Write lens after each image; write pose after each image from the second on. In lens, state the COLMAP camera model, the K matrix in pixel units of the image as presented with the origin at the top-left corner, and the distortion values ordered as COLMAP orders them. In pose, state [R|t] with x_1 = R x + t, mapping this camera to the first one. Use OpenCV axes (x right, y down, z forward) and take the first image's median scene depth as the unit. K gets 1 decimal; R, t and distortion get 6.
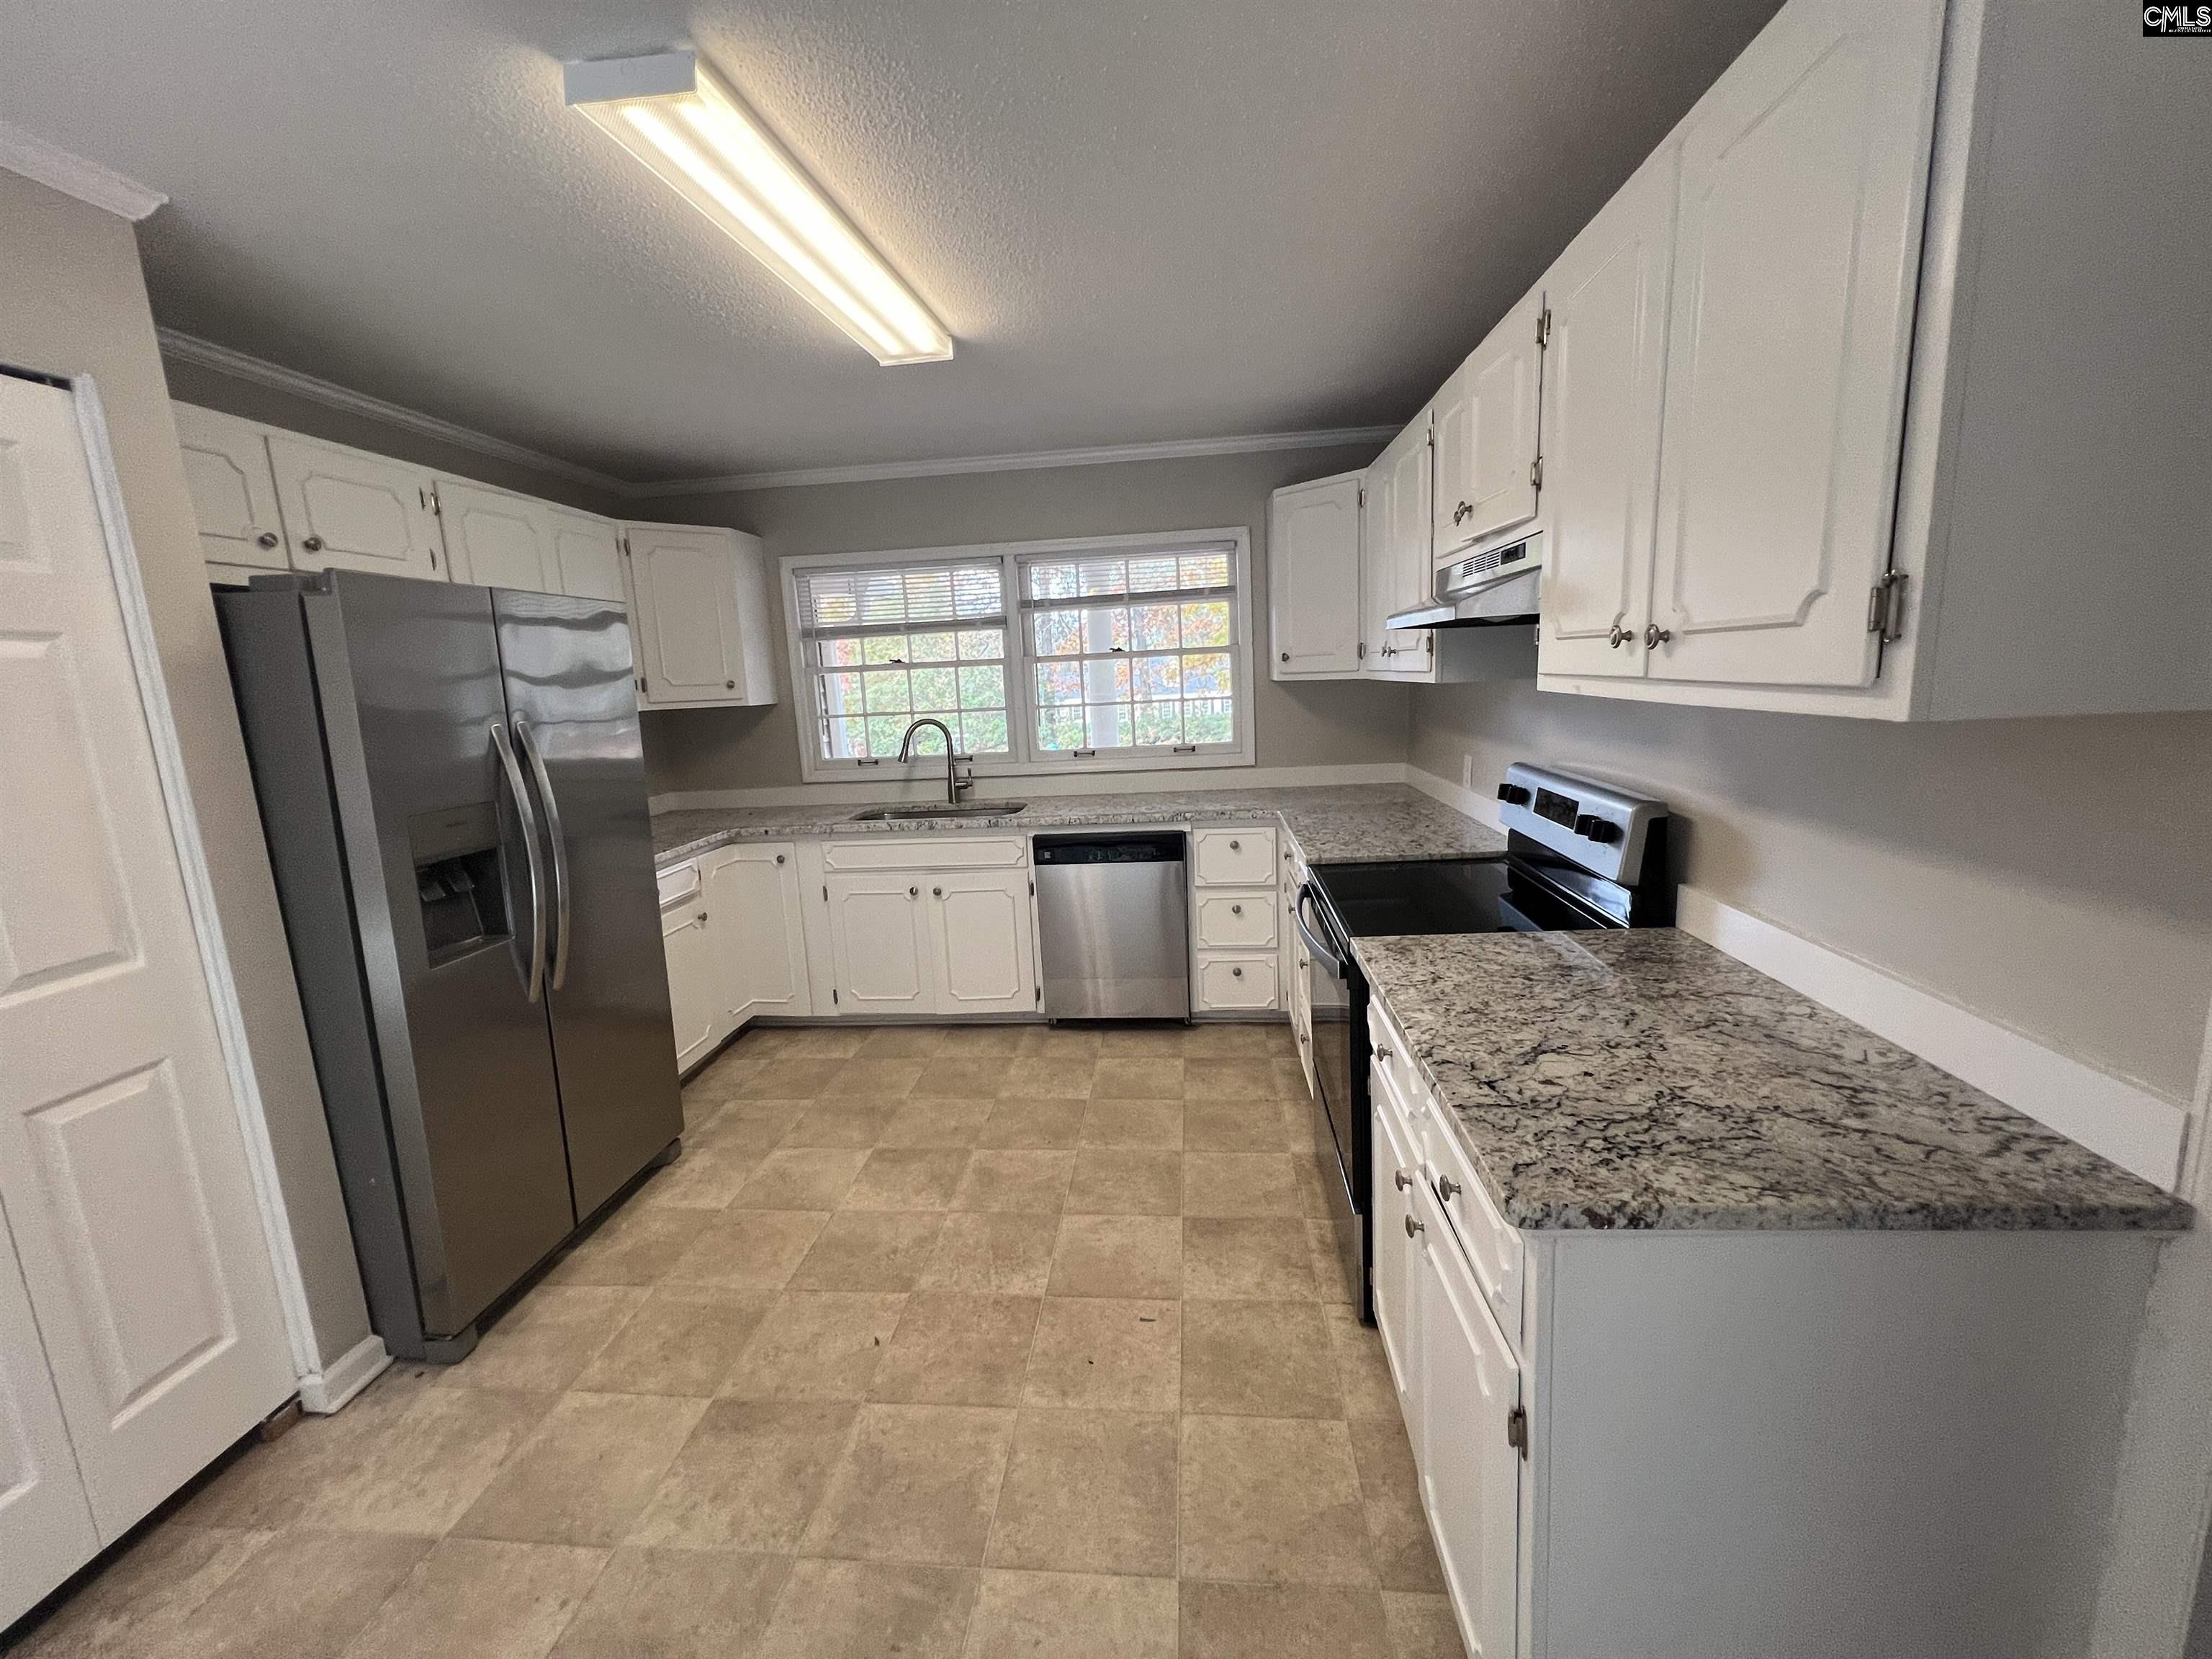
lens RADIAL K [[890.9, 0, 1112.3], [0, 890.9, 830.3], [0, 0, 1]] dist [-0.002678, -0.000126]
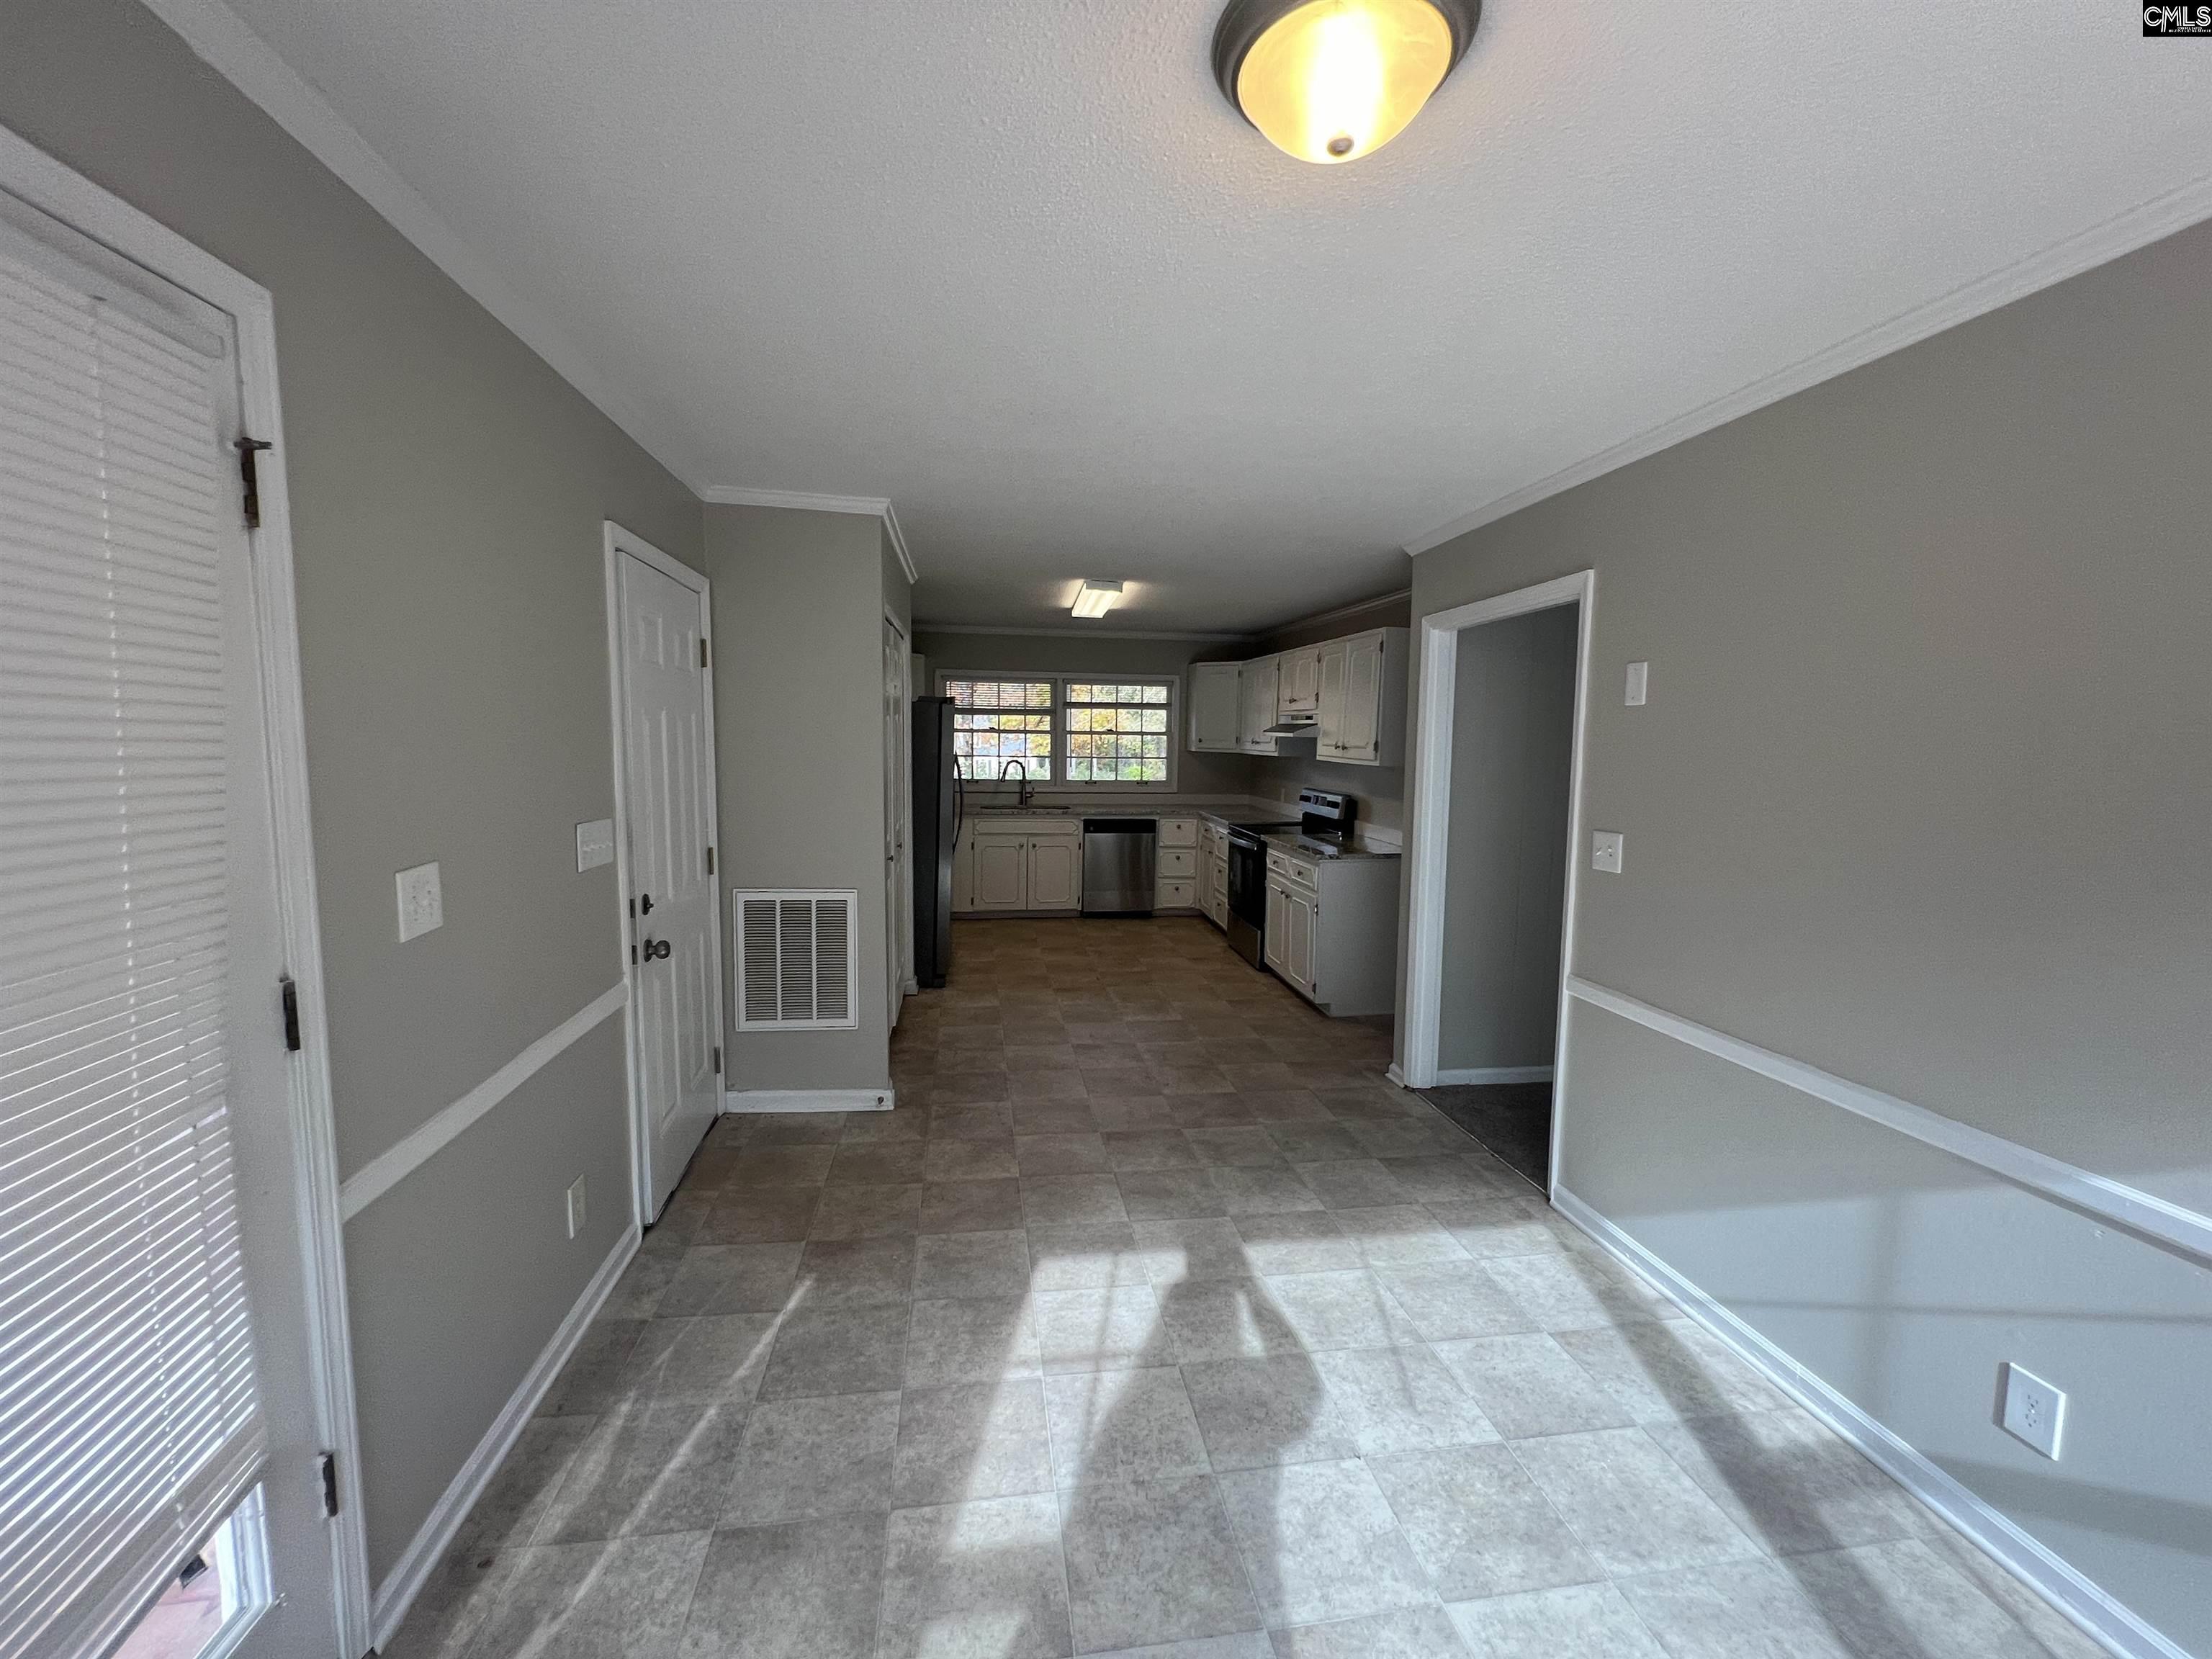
lens RADIAL K [[890.9, 0, 1112.3], [0, 890.9, 830.3], [0, 0, 1]] dist [-0.002678, -0.000126]
pose [[0.968370, 0.037169, 0.246734, -0.503213], [-0.019597, 0.997118, -0.073298, 0.171547], [-0.248747, 0.066144, 0.966307, -0.943806]]
